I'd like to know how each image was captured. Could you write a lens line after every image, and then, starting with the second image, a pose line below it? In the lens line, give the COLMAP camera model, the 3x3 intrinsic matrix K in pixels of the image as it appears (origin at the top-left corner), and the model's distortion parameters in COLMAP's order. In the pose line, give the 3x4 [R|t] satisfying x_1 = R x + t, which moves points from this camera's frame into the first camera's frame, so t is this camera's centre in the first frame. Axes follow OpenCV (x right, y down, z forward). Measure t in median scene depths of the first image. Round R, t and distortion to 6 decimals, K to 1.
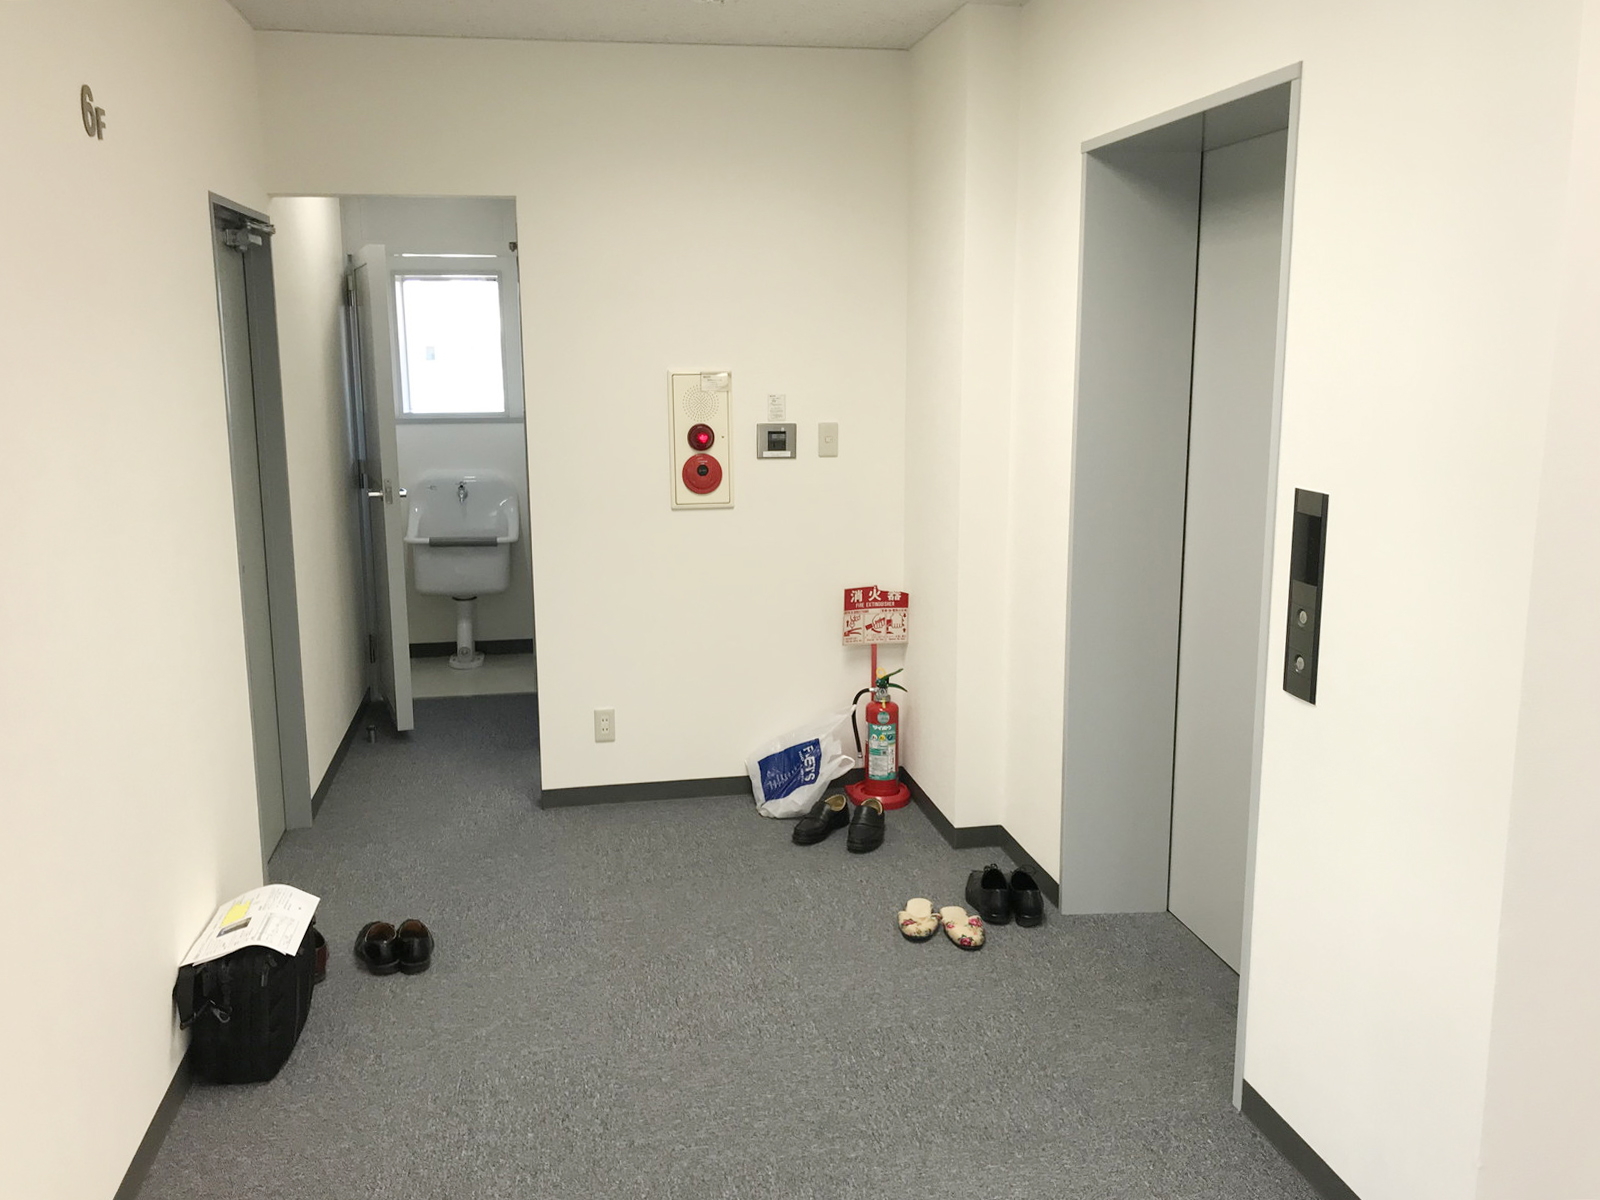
lens RADIAL K [[1395.6, 0, 795.5], [0, 1395.6, 601.5], [0, 0, 1]] dist [0.016664, -0.001338]
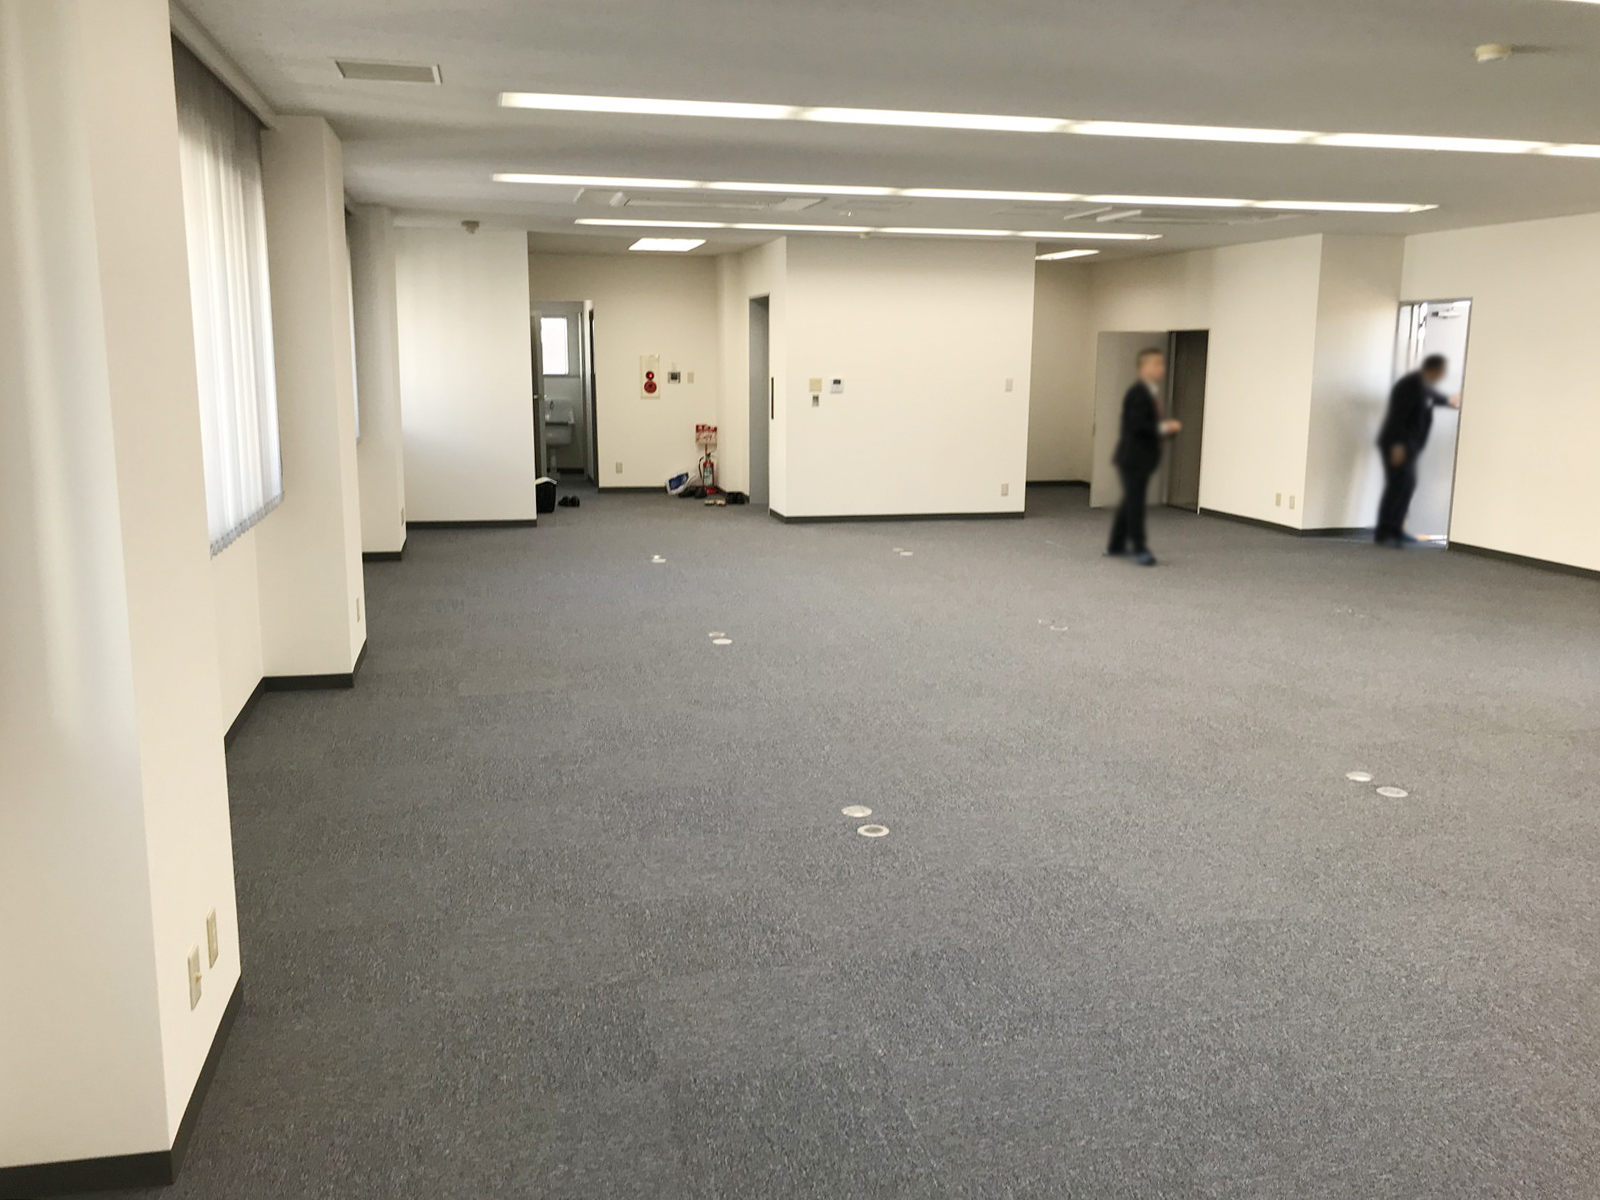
lens RADIAL K [[1395.6, 0, 805.9], [0, 1395.6, 601.9], [0, 0, 1]] dist [0.016664, -0.001338]
pose [[0.999035, 0.000667, 0.043922, 0.144077], [-0.000793, 0.999996, 0.002868, 0.379128], [-0.043920, -0.002900, 0.999031, -2.143277]]
